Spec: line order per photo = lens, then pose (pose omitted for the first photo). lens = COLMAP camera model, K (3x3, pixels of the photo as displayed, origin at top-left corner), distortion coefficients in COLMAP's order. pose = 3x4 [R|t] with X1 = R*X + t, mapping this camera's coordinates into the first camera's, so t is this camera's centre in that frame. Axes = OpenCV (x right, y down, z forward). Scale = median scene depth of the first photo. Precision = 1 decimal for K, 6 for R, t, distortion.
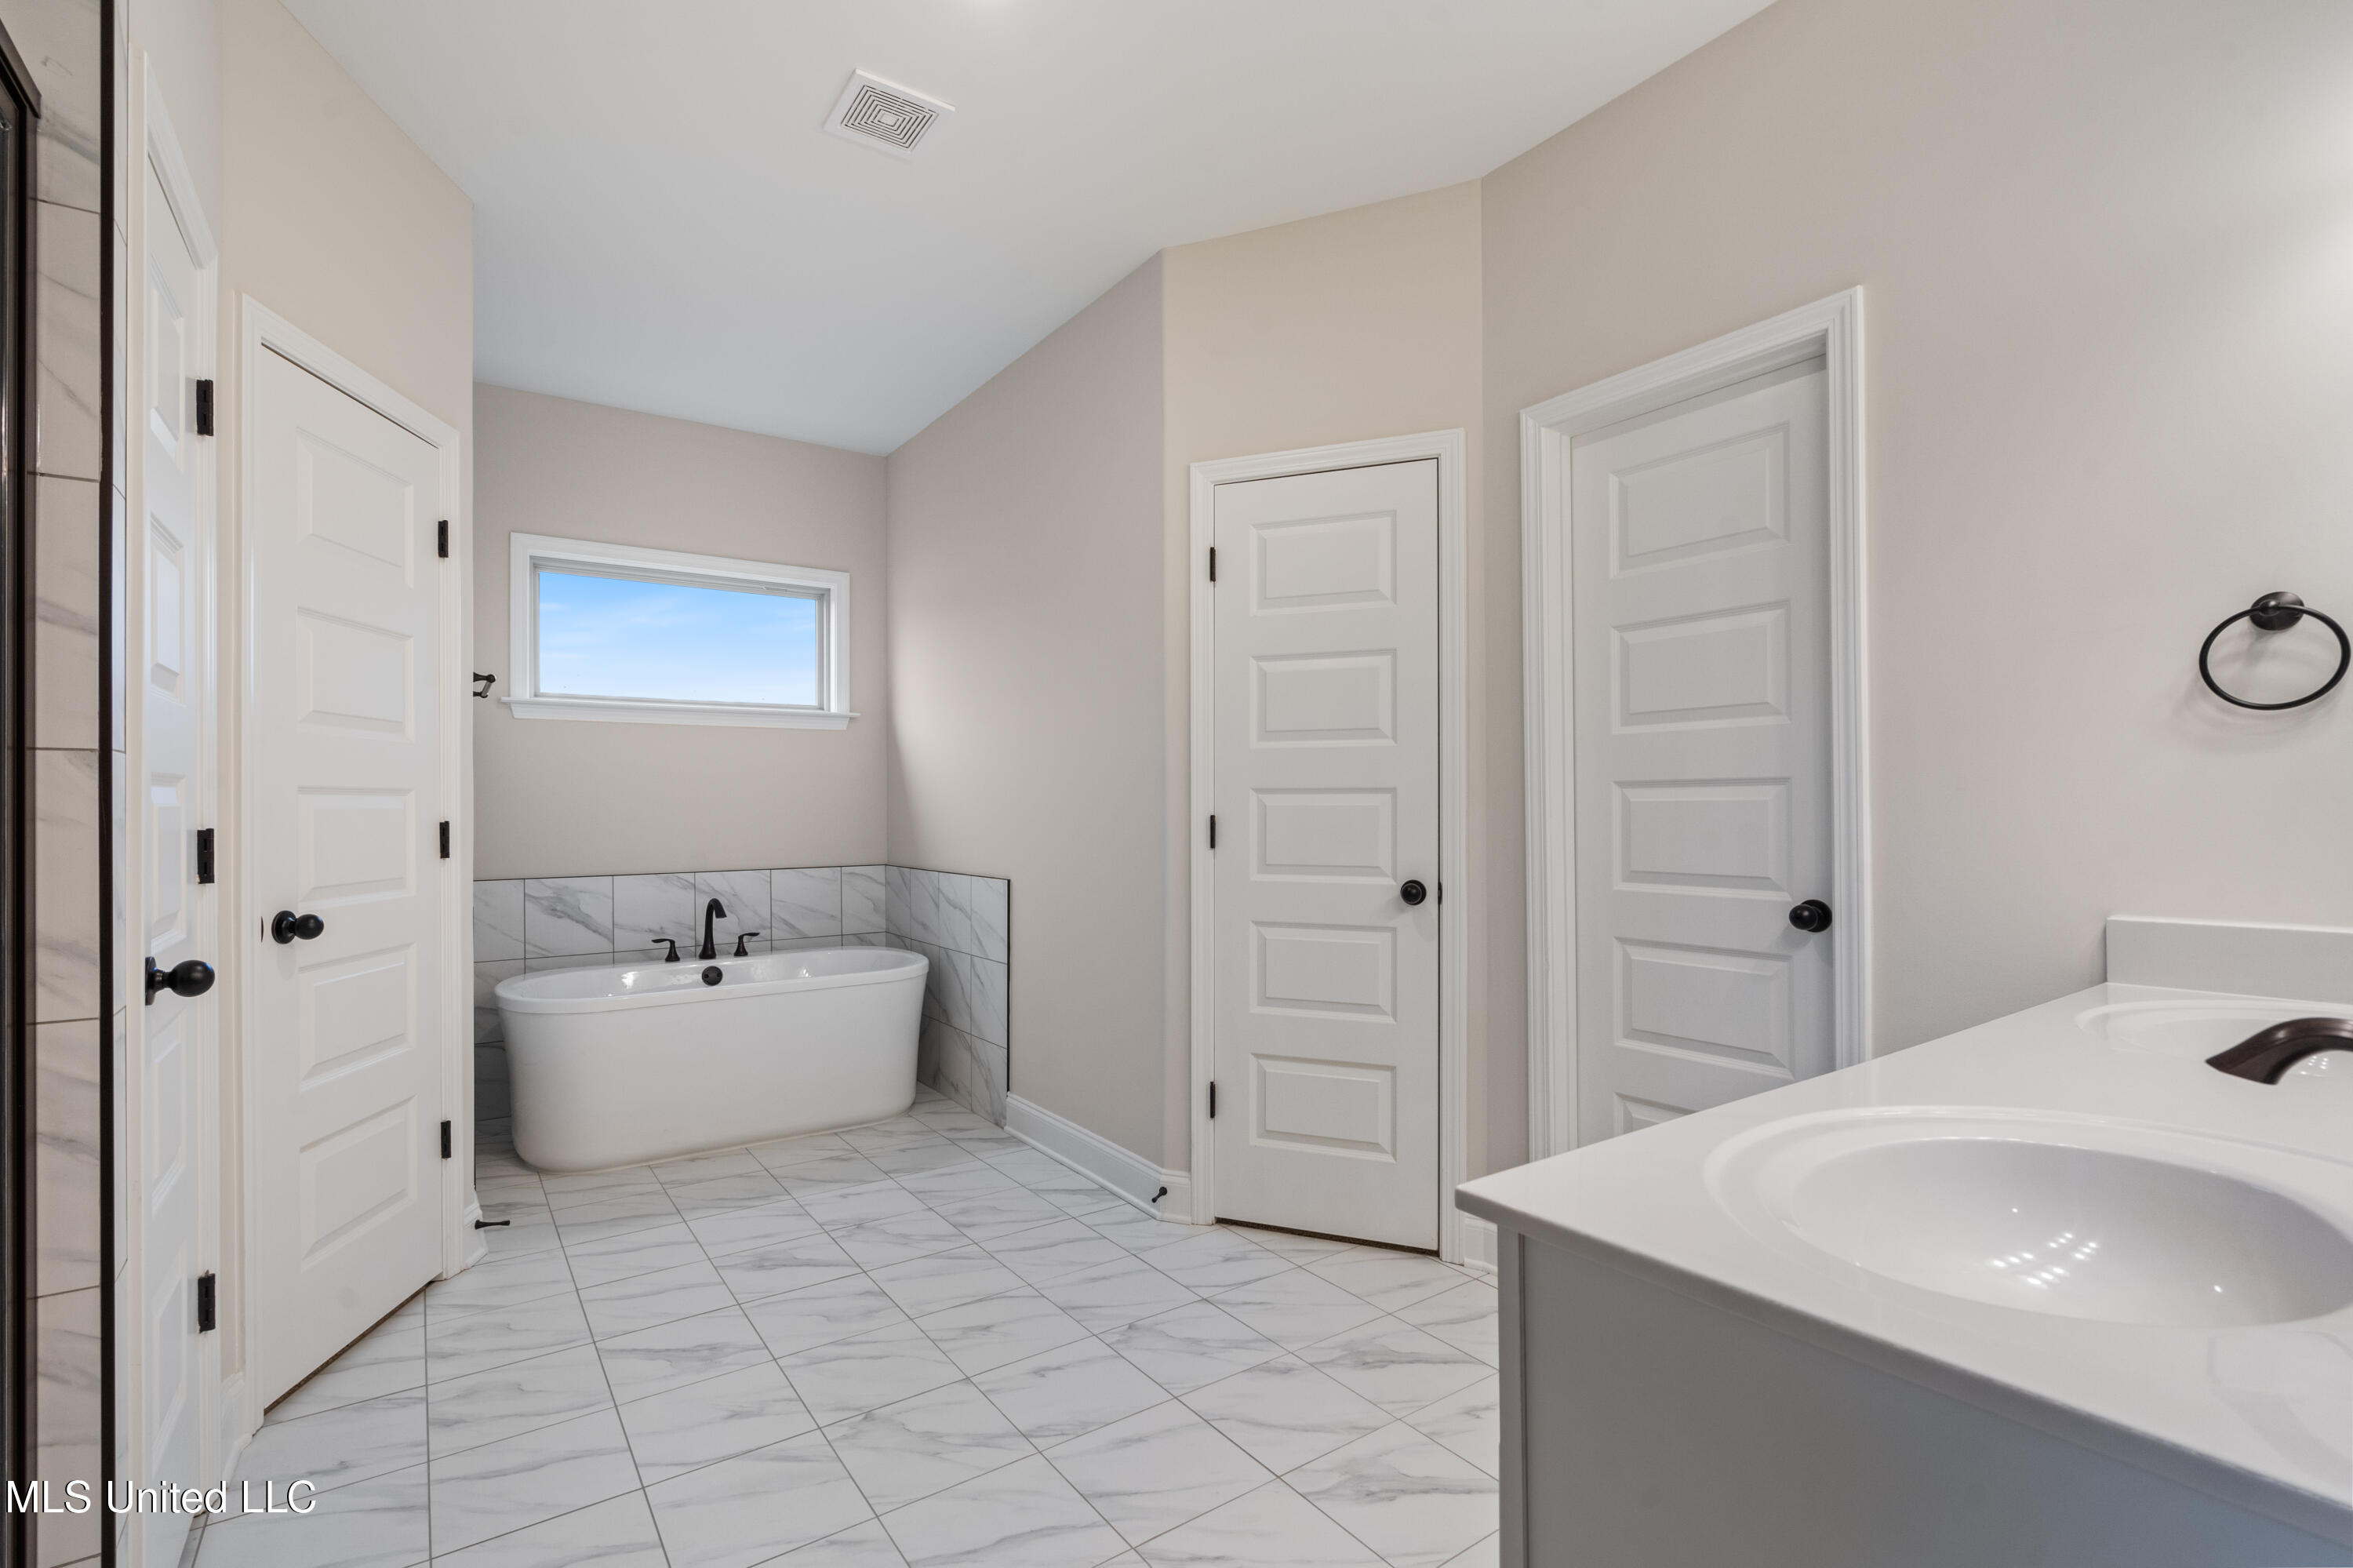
lens RADIAL K [[1071.3, 0, 1161.7], [0, 1071.3, 787.6], [0, 0, 1]] dist [-0.009783, 0.000613]
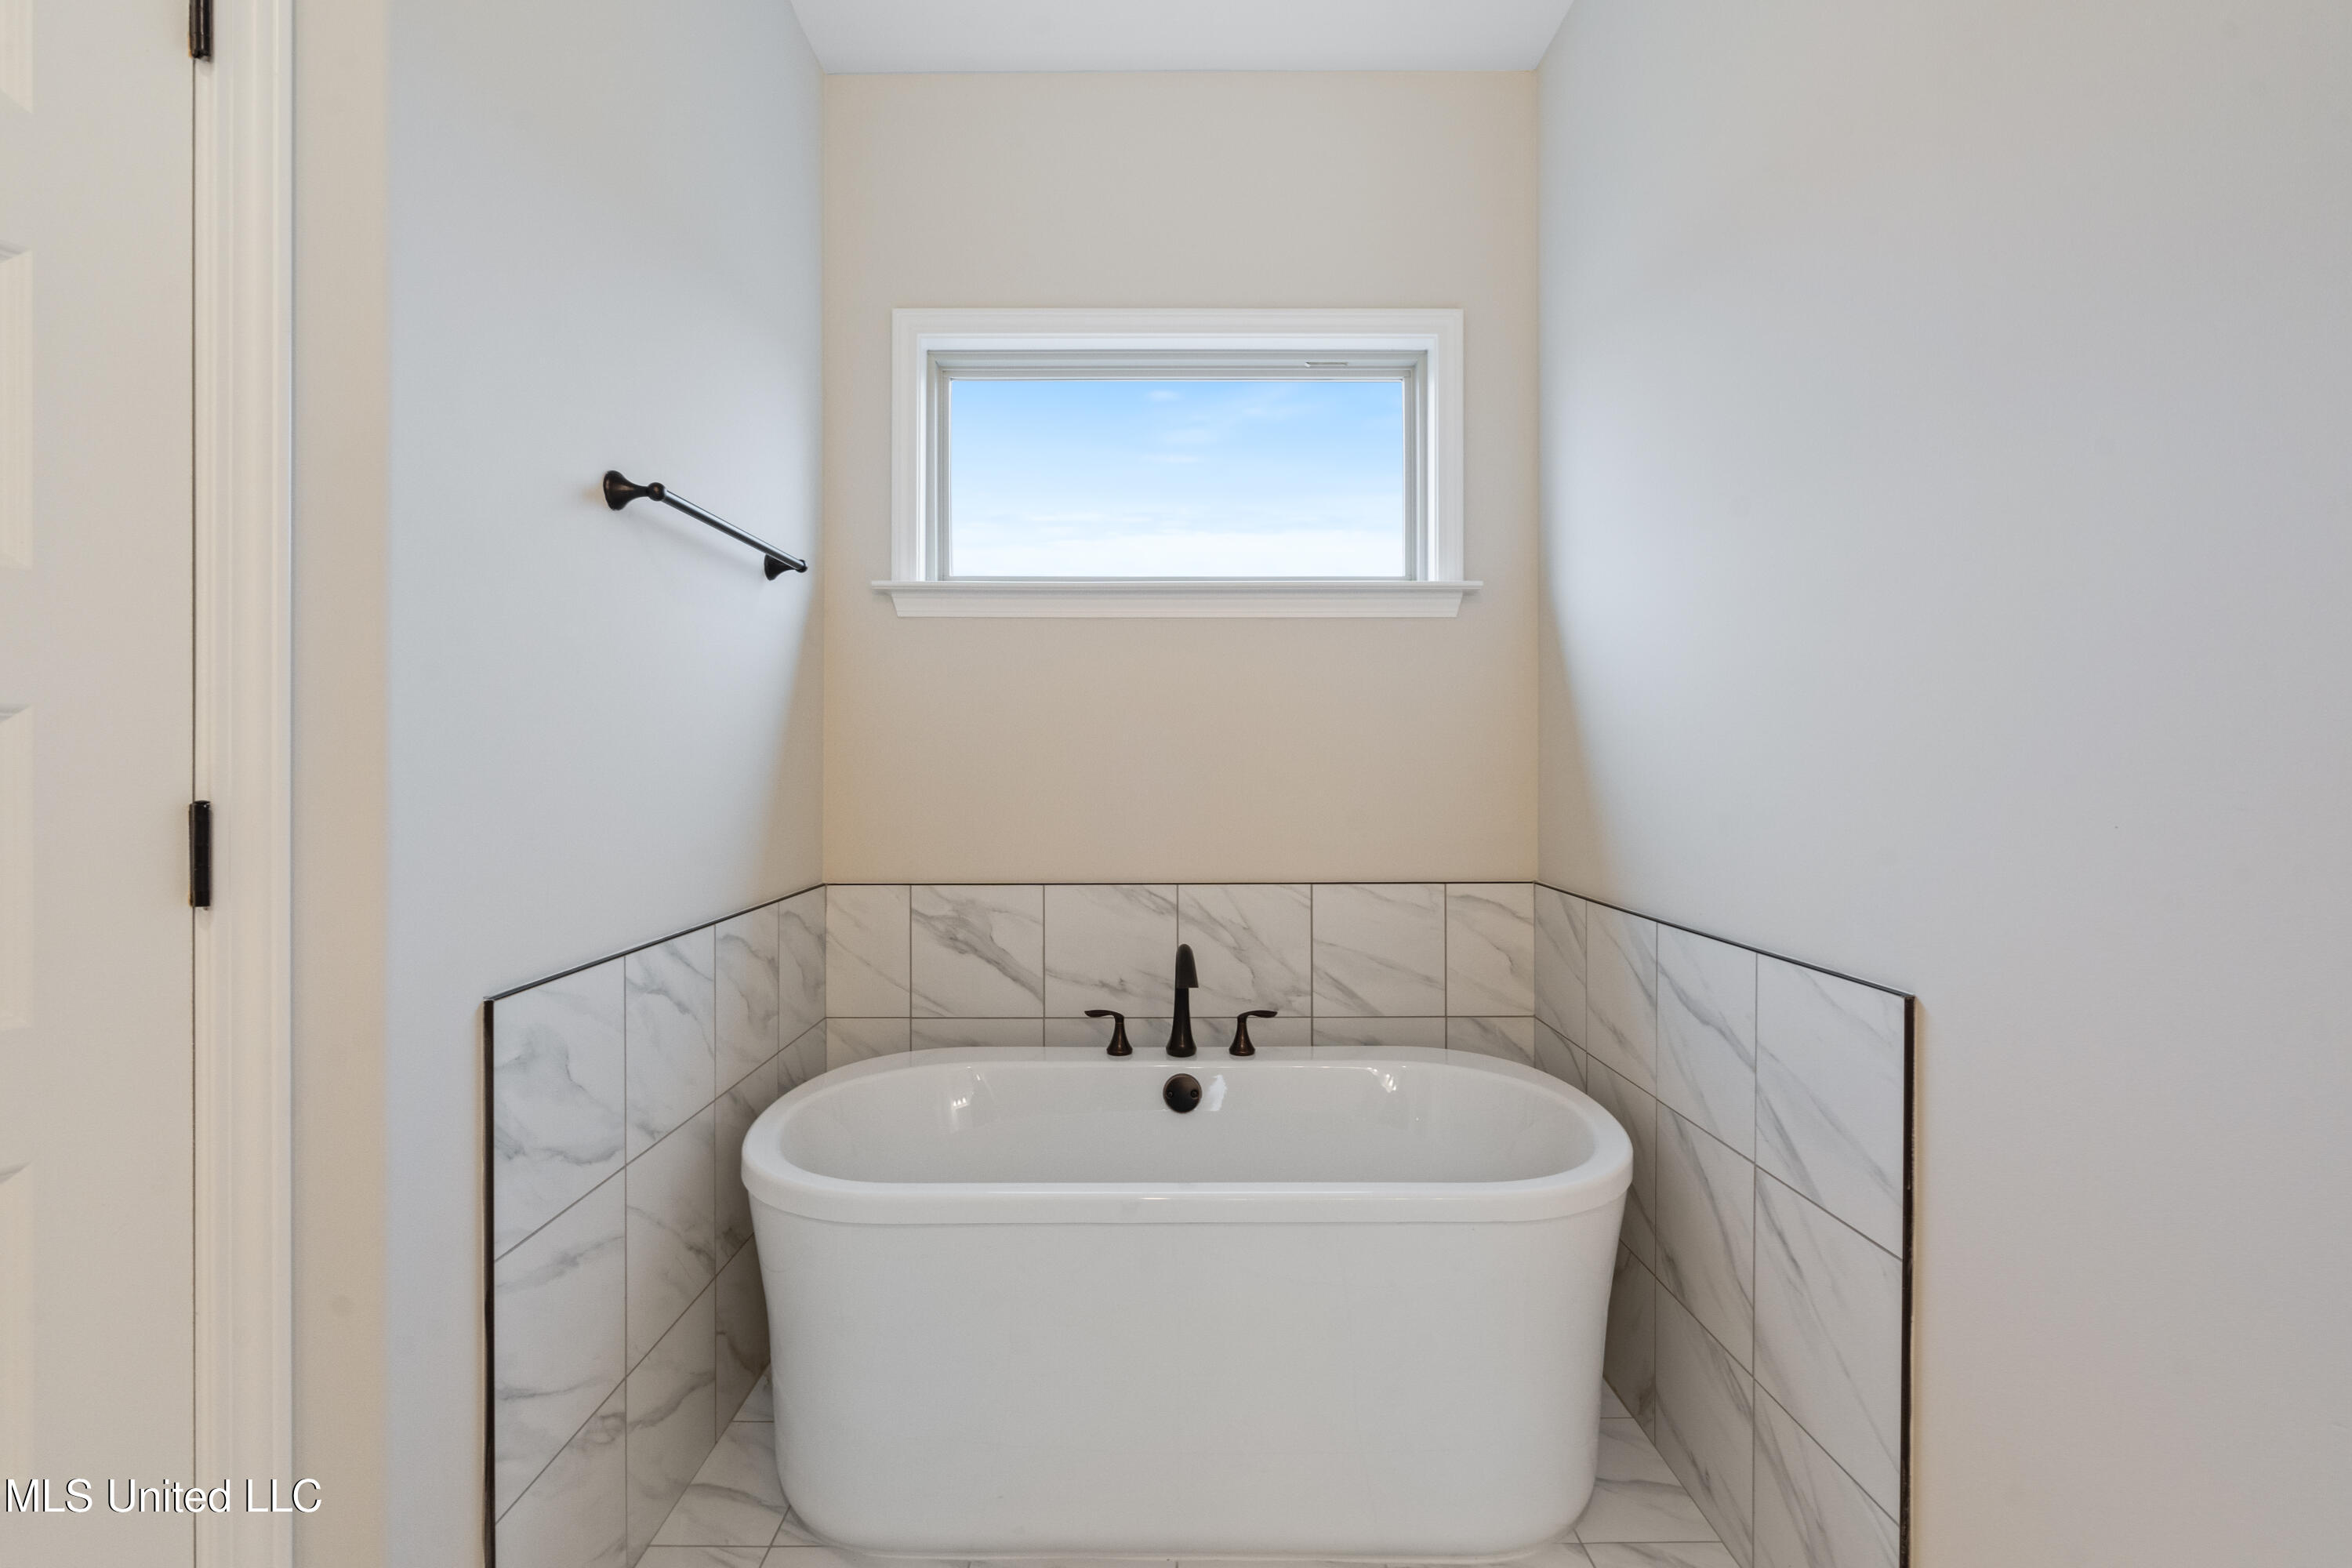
lens RADIAL K [[1070.8, 0, 1168.1], [0, 1070.8, 777.1], [0, 0, 1]] dist [-0.009783, 0.000613]
pose [[0.822984, 0.008523, -0.568001, -0.132549], [0.006060, 0.999699, 0.023780, 0.011504], [0.568032, -0.023013, 0.822684, 0.564416]]
